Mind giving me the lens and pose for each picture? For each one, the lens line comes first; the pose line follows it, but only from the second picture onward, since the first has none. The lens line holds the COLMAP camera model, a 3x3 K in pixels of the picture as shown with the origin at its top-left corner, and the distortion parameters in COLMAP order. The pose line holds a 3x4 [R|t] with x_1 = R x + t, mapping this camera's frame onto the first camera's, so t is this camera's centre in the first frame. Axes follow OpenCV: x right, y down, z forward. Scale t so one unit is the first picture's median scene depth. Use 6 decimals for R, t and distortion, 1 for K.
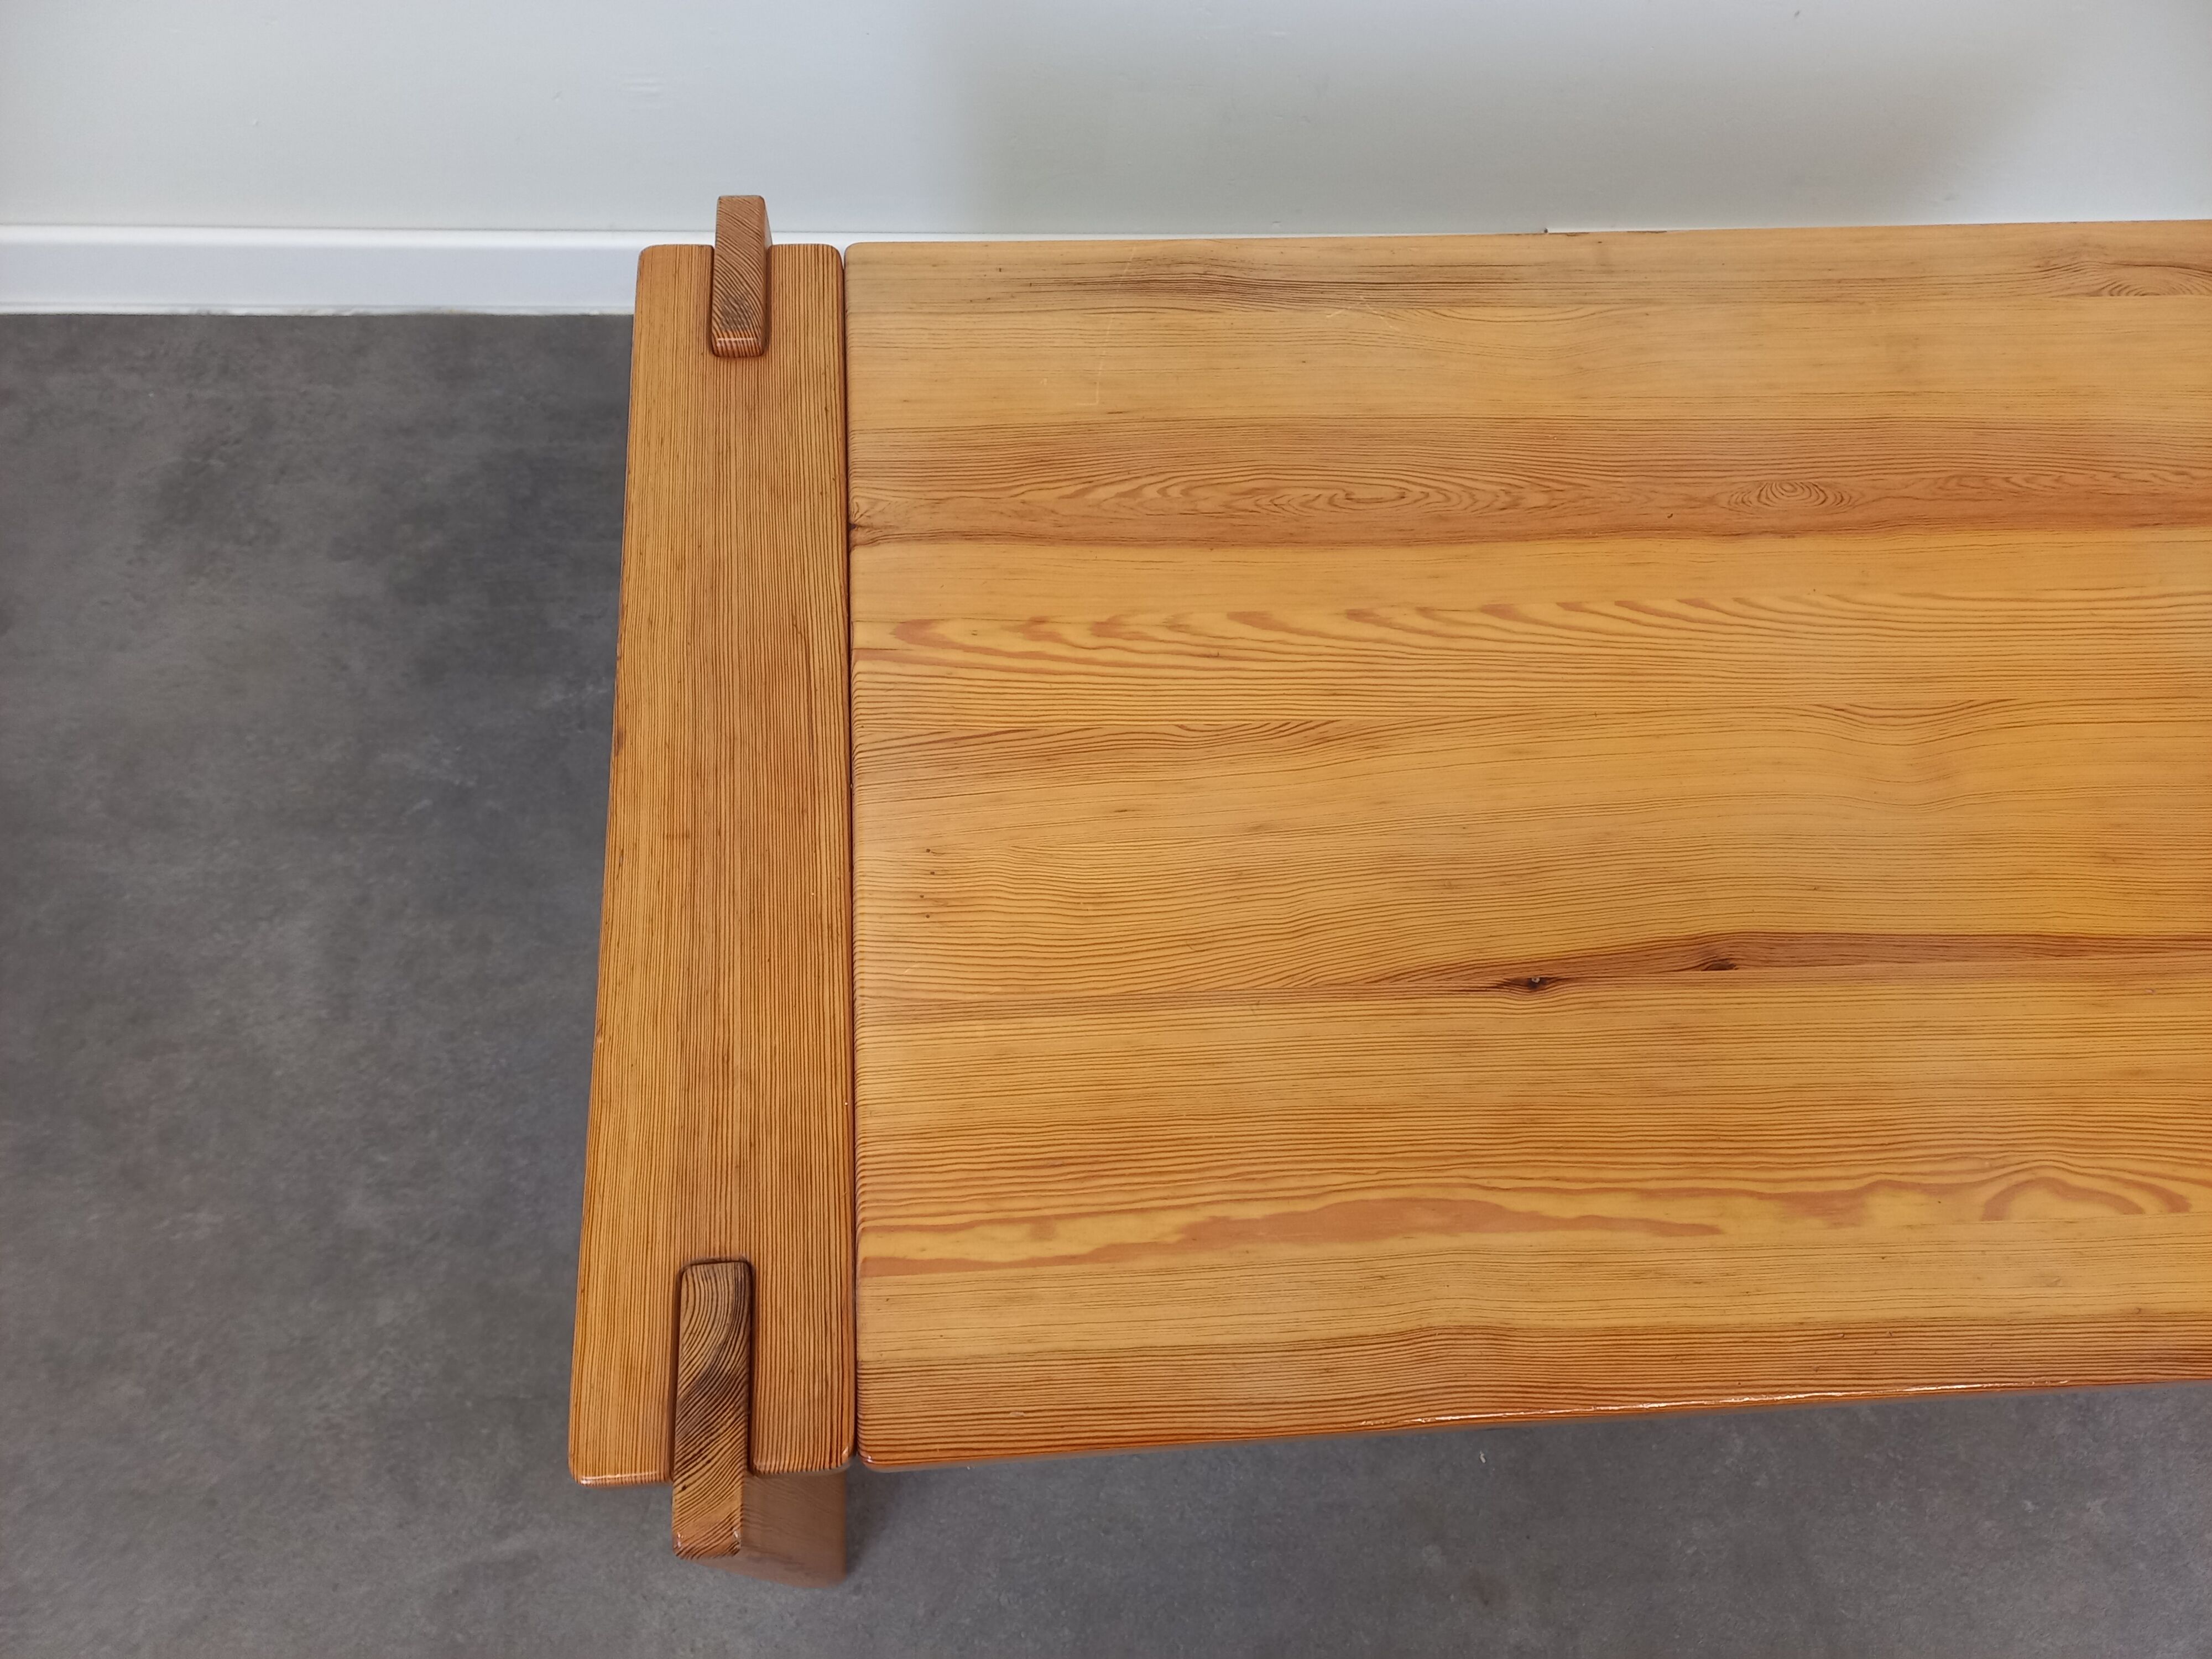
lens RADIAL K [[1653.3, 0, 1098.3], [0, 1653.3, 882.5], [0, 0, 1]] dist [0.059843, -0.046017]
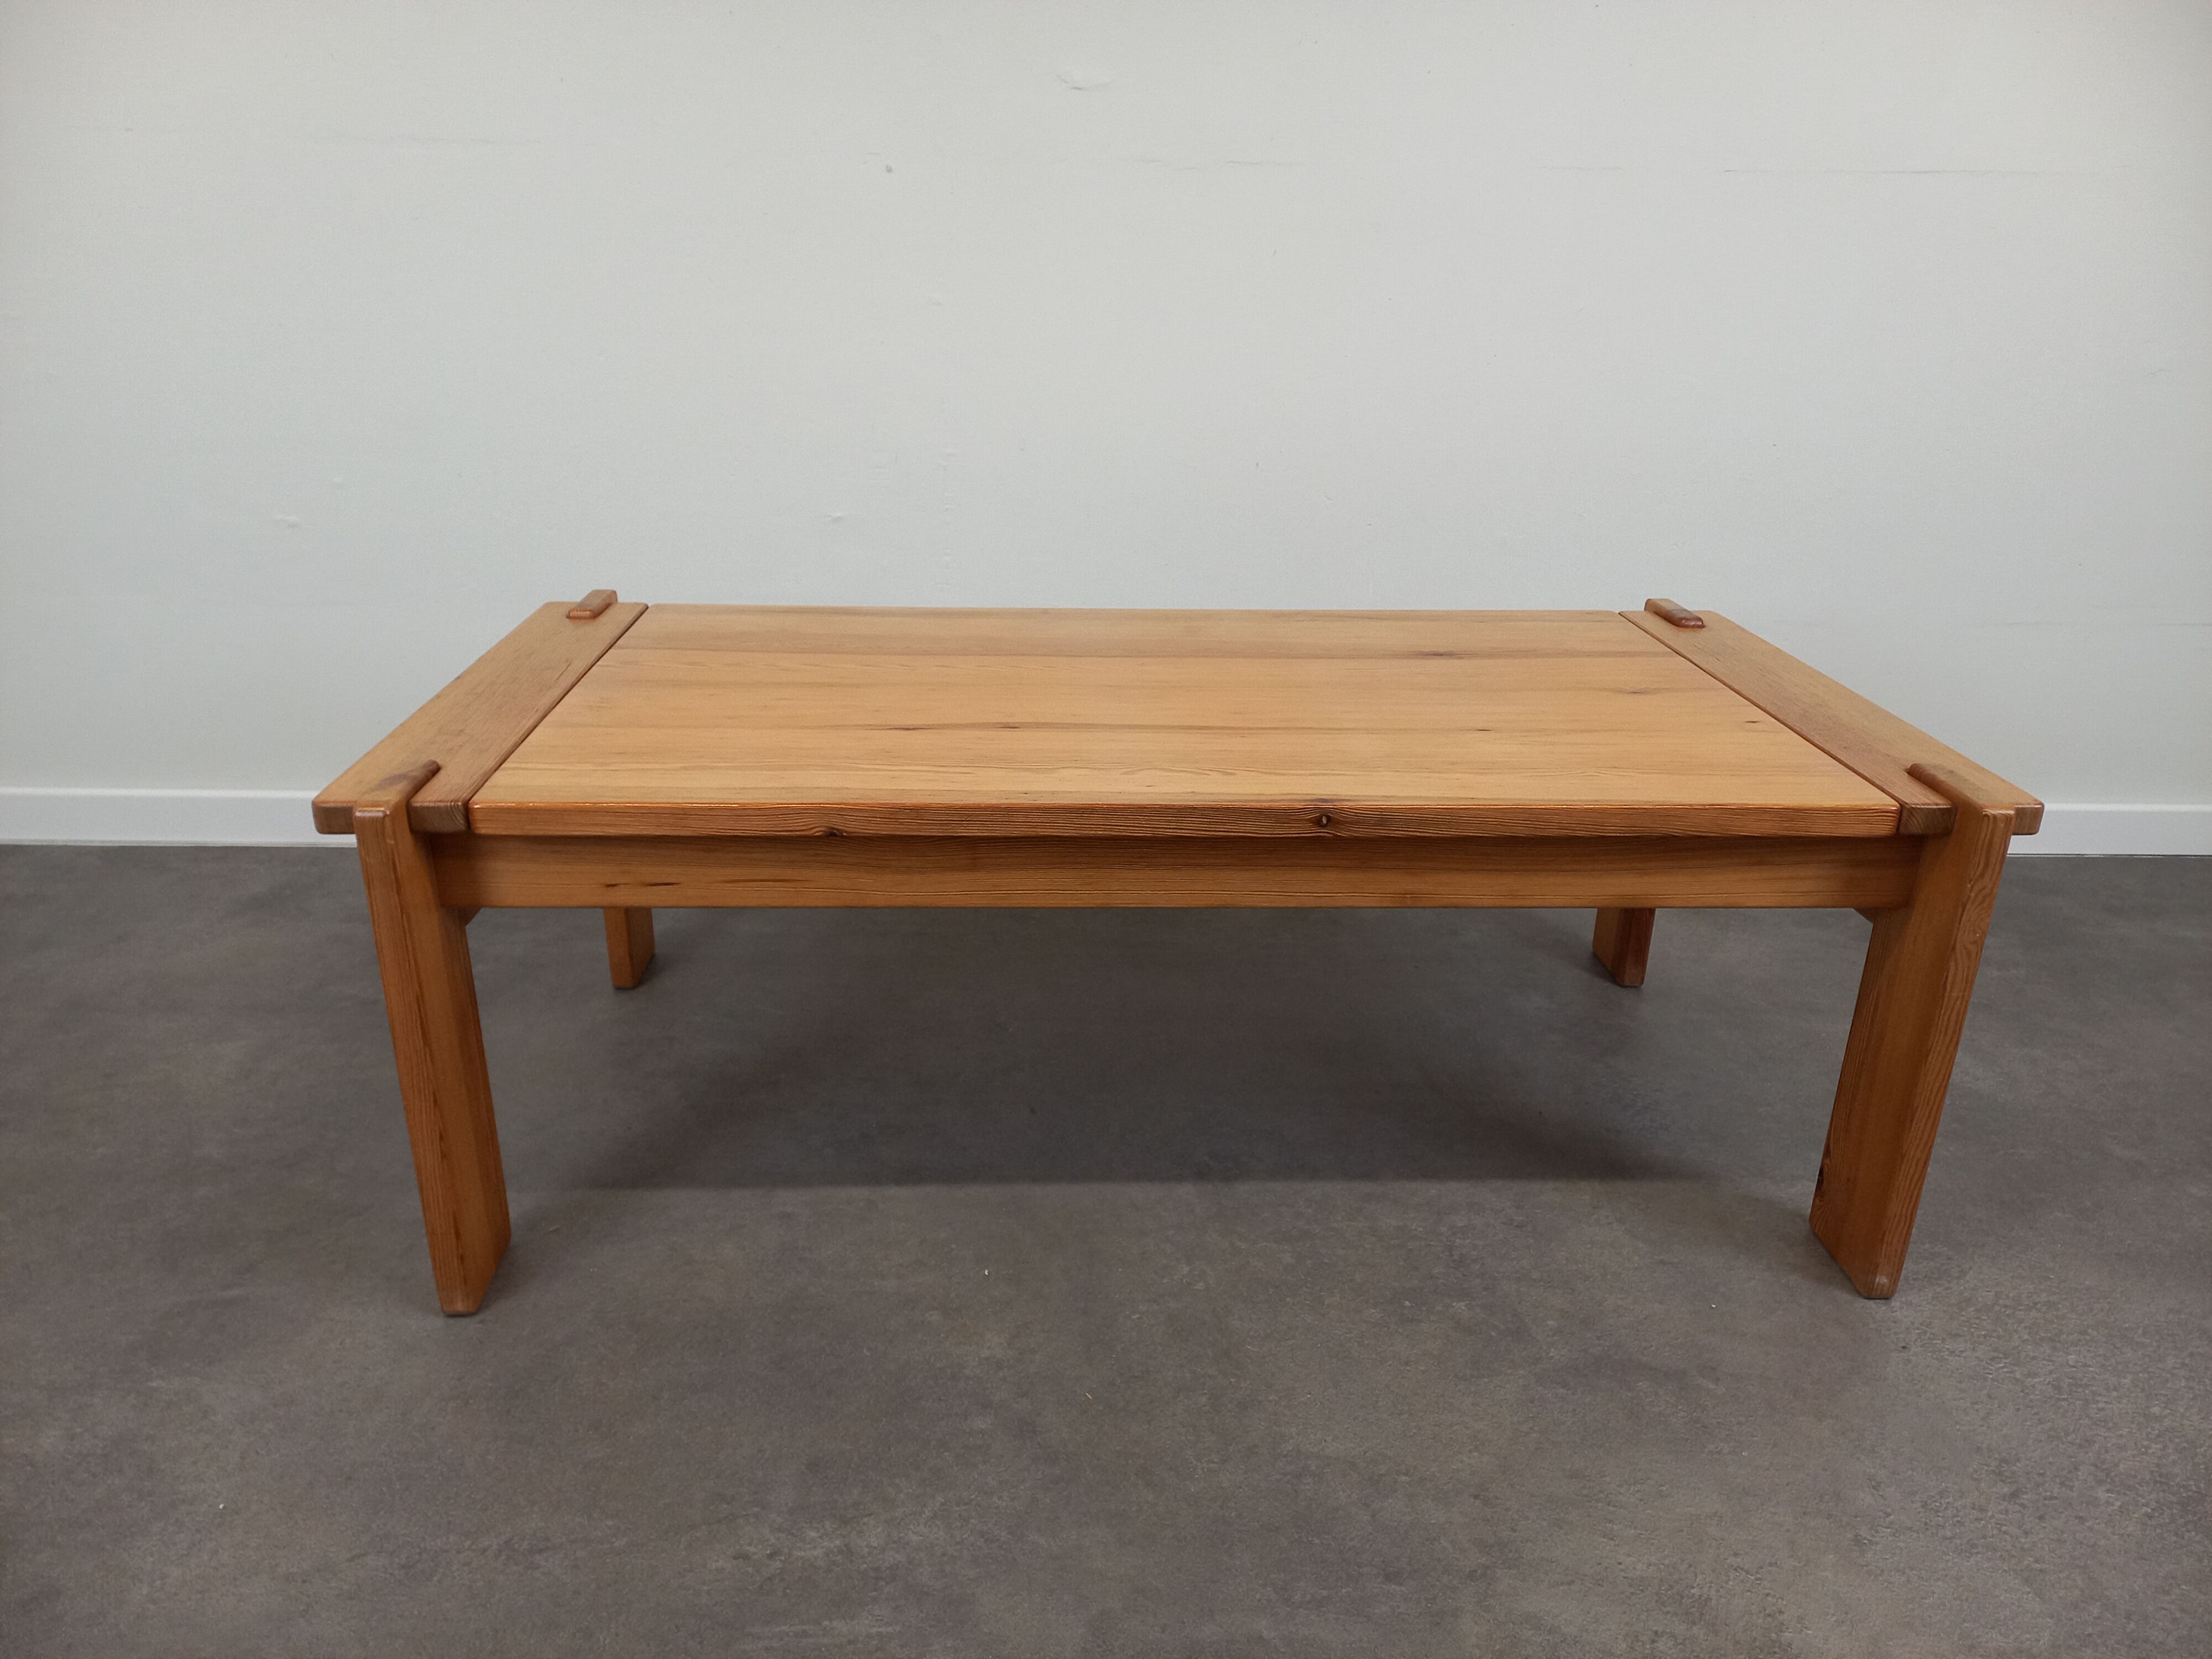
lens RADIAL K [[1632.0, 0, 1112.5], [0, 1632.0, 866.9], [0, 0, 1]] dist [0.081222, -0.072198]
pose [[0.999174, -0.023380, -0.033242, 0.534116], [-0.005303, 0.735964, -0.677000, 1.381116], [0.040293, 0.676617, 0.735232, -0.233787]]
